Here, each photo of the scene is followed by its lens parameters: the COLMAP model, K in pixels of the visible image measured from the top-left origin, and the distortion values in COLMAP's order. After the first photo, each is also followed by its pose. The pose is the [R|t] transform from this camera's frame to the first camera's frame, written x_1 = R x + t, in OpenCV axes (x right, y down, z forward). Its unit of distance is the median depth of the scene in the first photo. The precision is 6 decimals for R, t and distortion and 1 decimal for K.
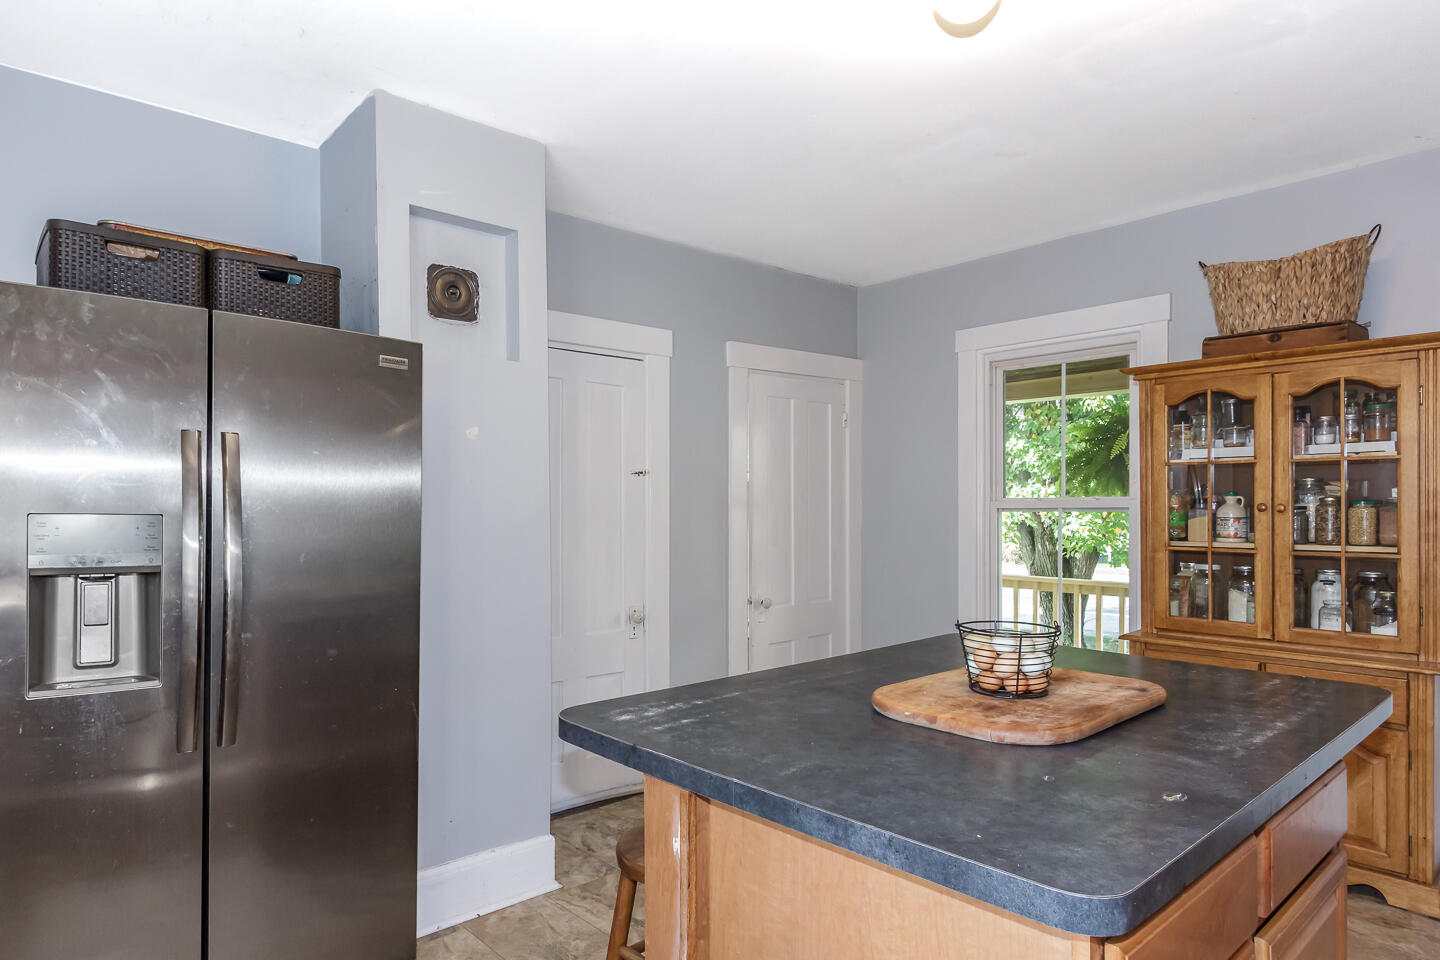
lens RADIAL K [[850.8, 0, 709.4], [0, 850.8, 509.4], [0, 0, 1]] dist [-0.000488, -0.000216]
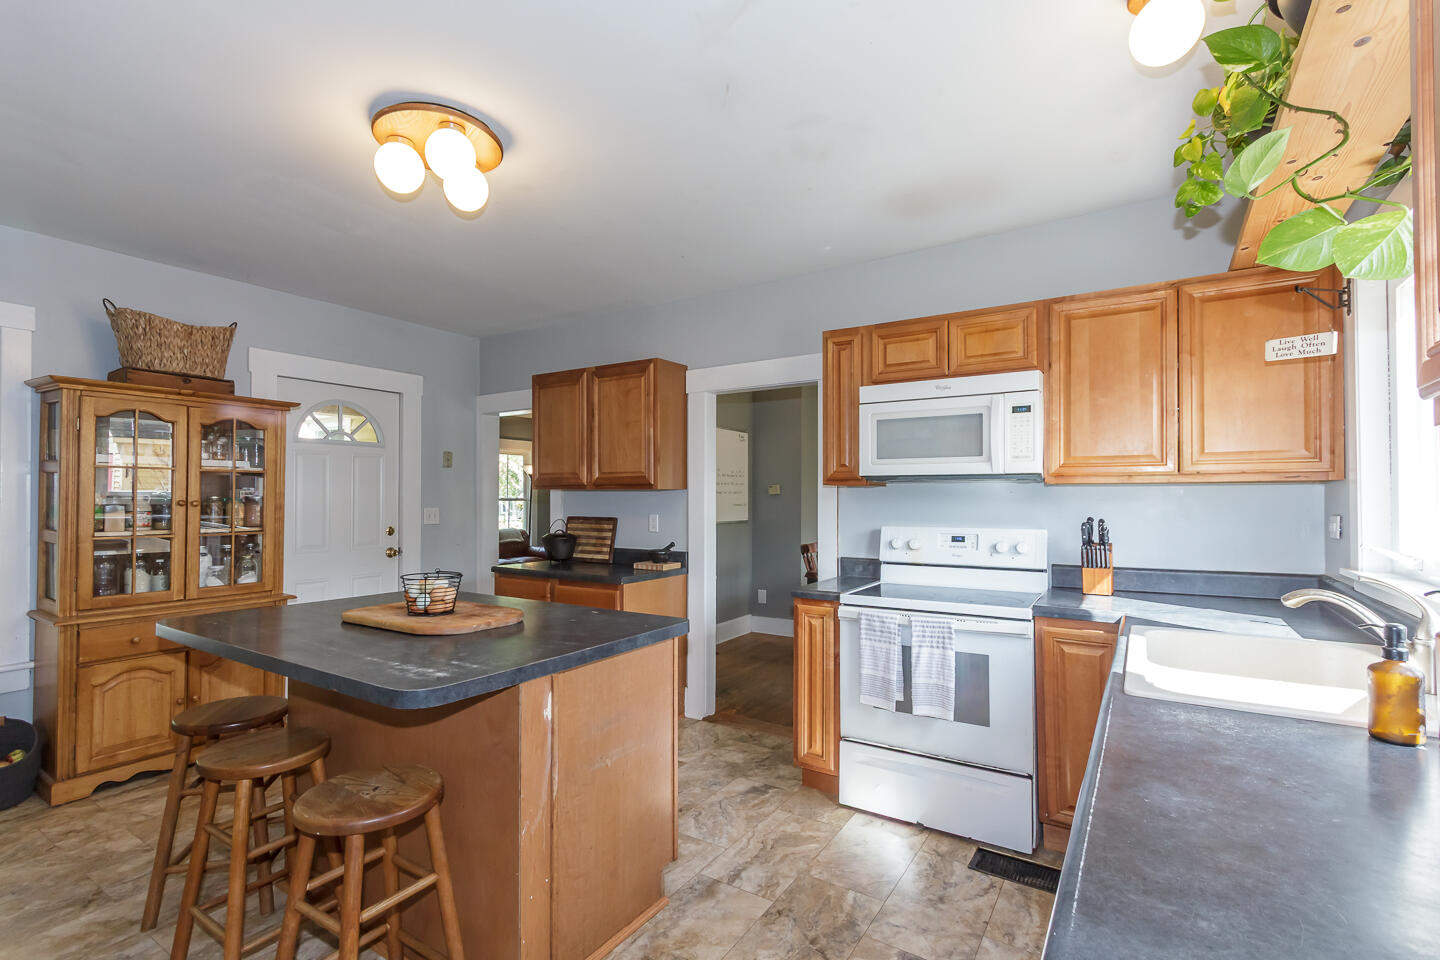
lens RADIAL K [[672.2, 0, 718.4], [0, 672.2, 485.9], [0, 0, 1]] dist [0.003108, 0.000648]
pose [[-0.264780, 0.018561, 0.964130, -0.624929], [0.001691, 0.999822, -0.018784, -0.008477], [-0.964307, -0.003343, -0.264765, 0.460006]]
